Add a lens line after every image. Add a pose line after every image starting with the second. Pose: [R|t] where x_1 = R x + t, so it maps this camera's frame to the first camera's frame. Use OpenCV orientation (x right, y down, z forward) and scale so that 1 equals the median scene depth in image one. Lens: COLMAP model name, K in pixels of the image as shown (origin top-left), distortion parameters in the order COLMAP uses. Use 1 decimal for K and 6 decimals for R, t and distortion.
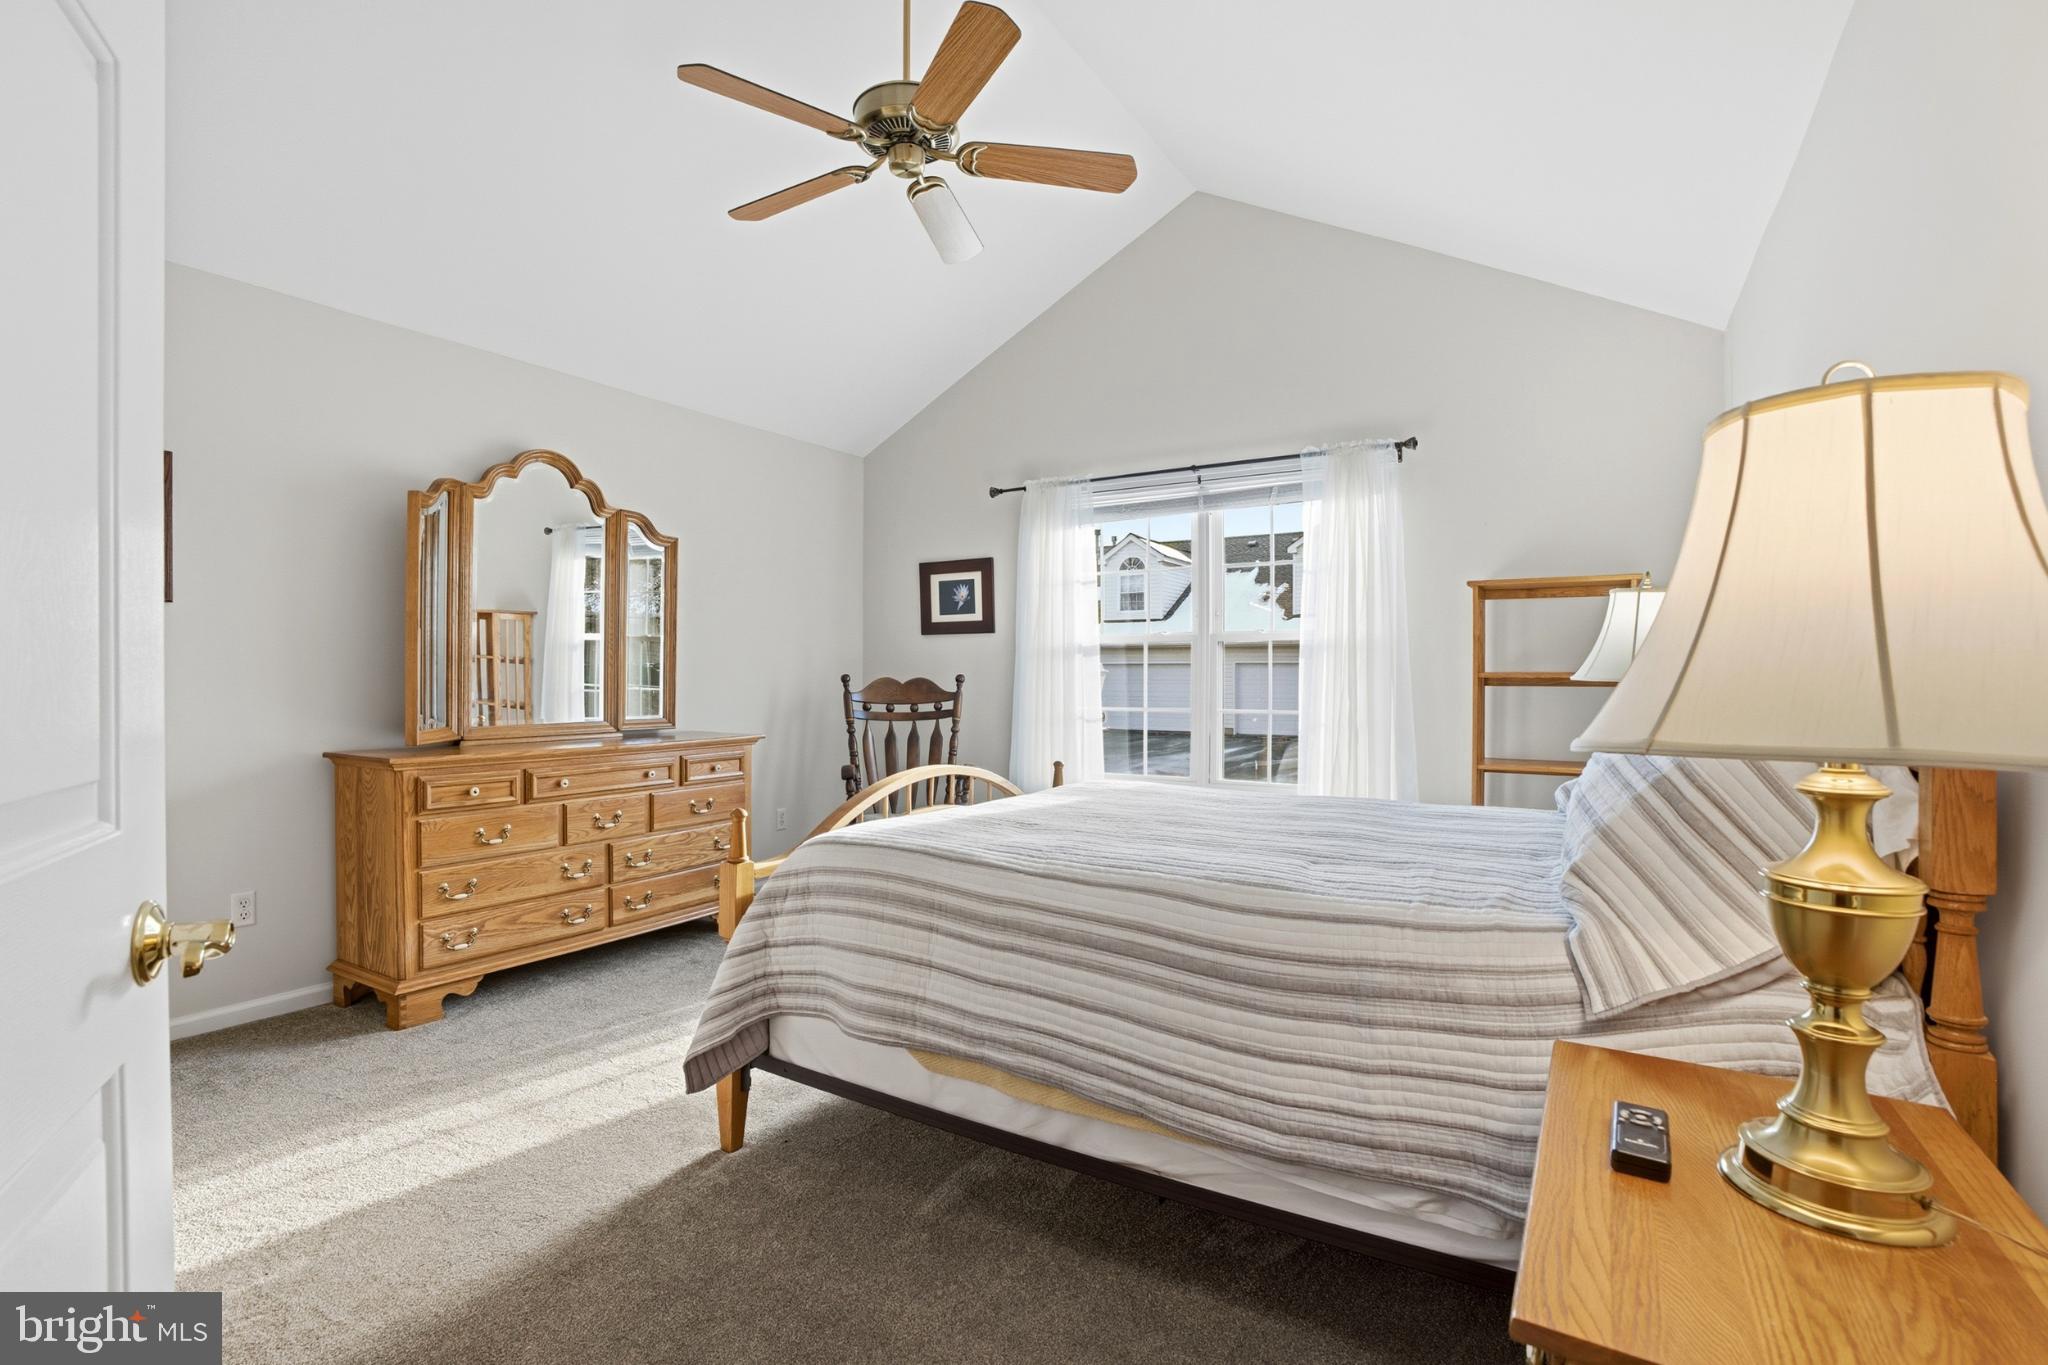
lens RADIAL K [[951.8, 0, 1024.0], [0, 951.8, 682.5], [0, 0, 1]] dist [-0.076907, 0.030866]
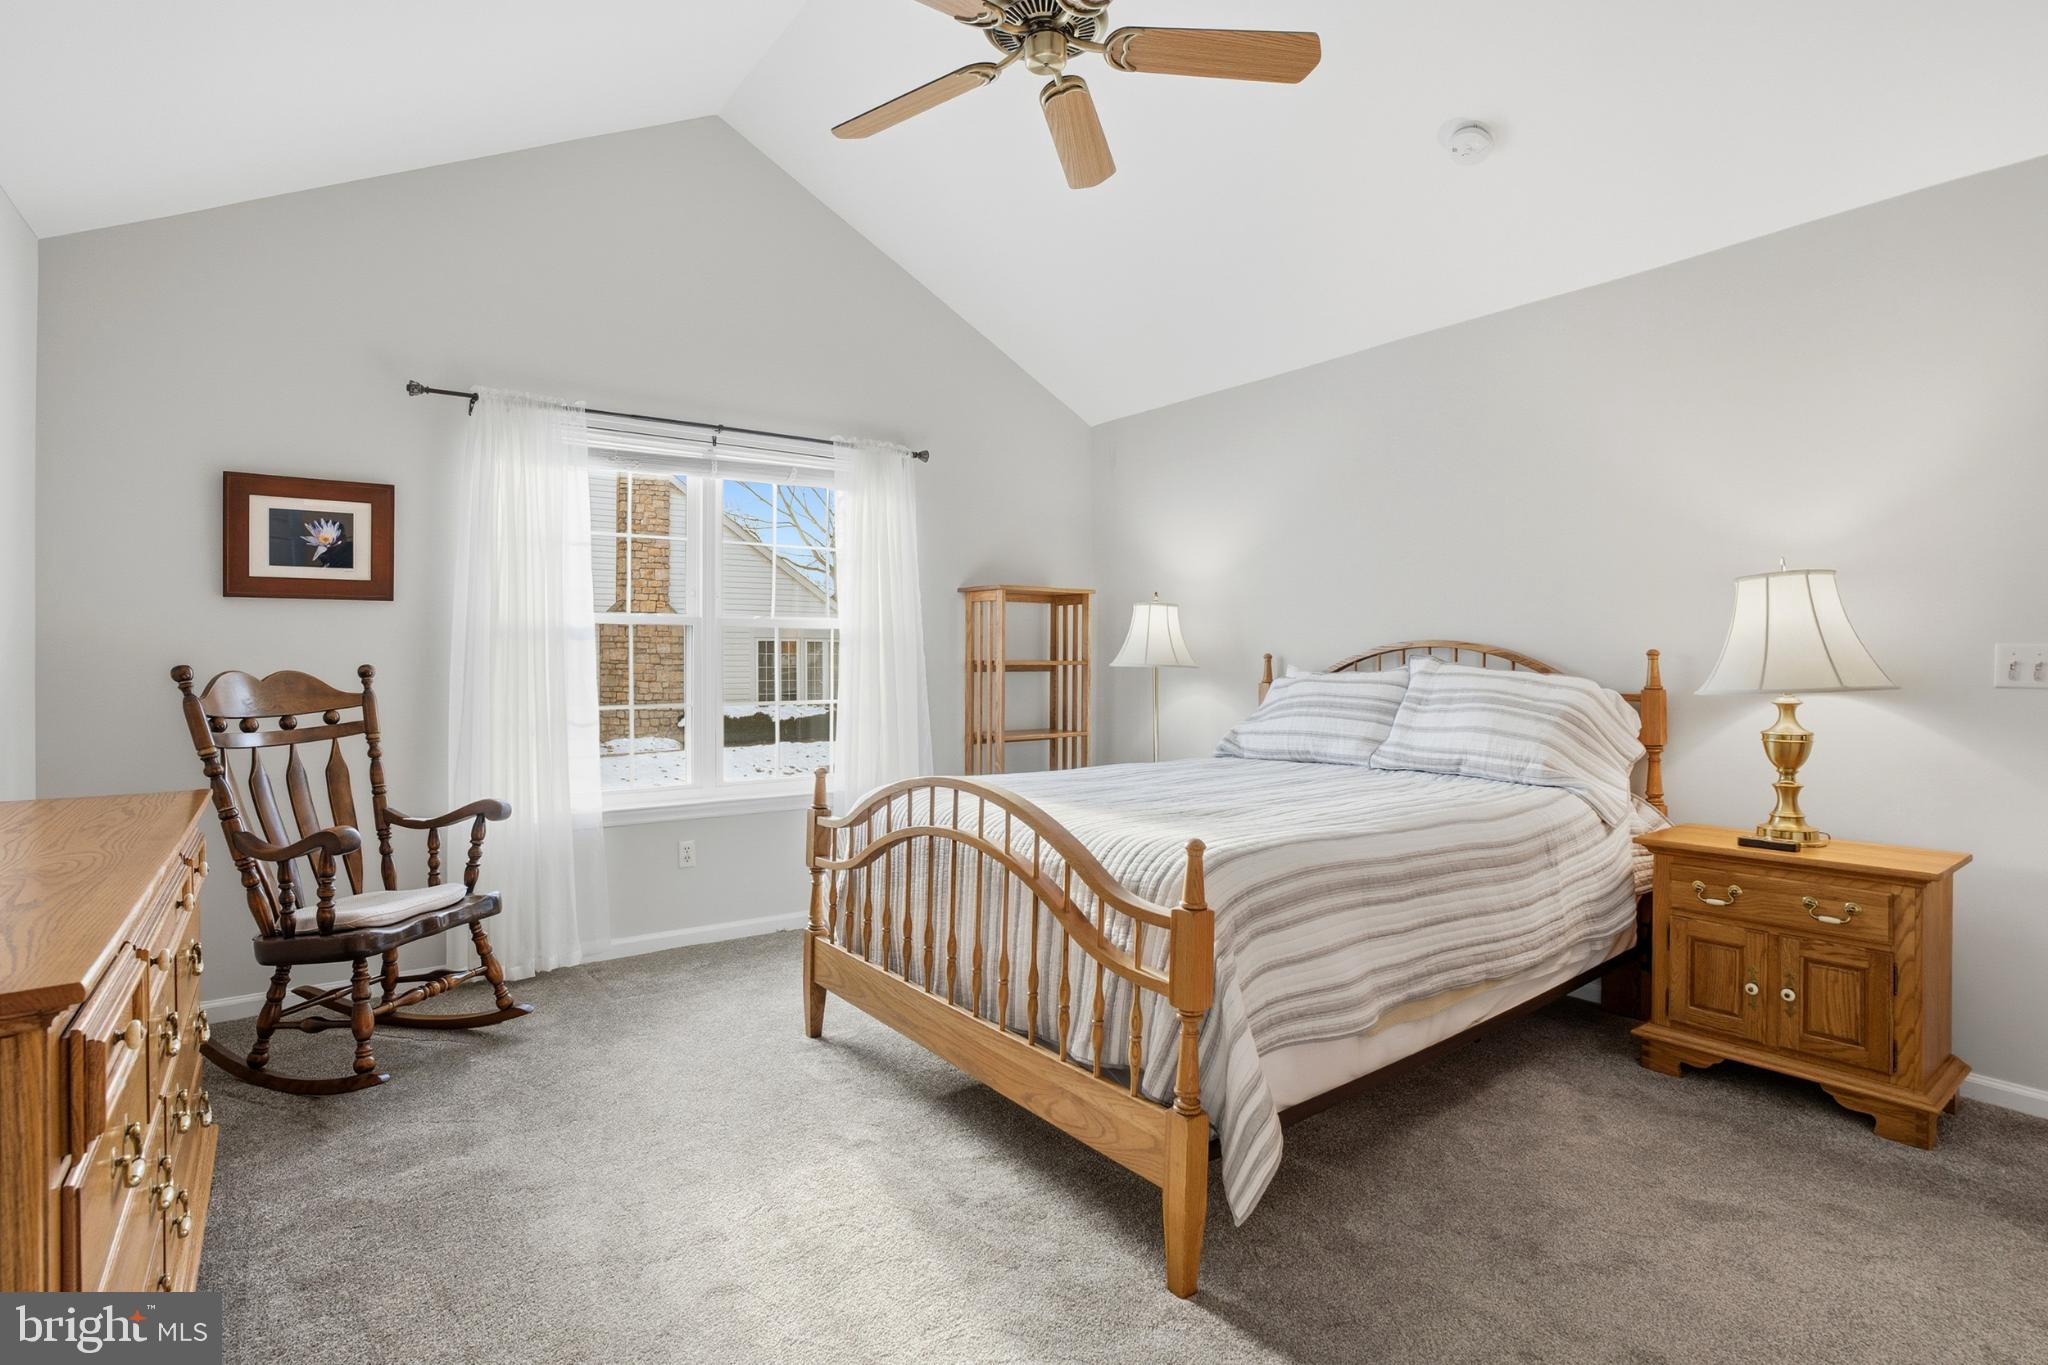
lens RADIAL K [[978.2, 0, 1011.6], [0, 978.2, 661.7], [0, 0, 1]] dist [-0.080549, 0.034658]
pose [[0.383170, 0.000386, 0.923678, -0.482495], [0.009010, 0.999951, -0.004155, -0.003961], [-0.923634, 0.009915, 0.383148, 0.365819]]
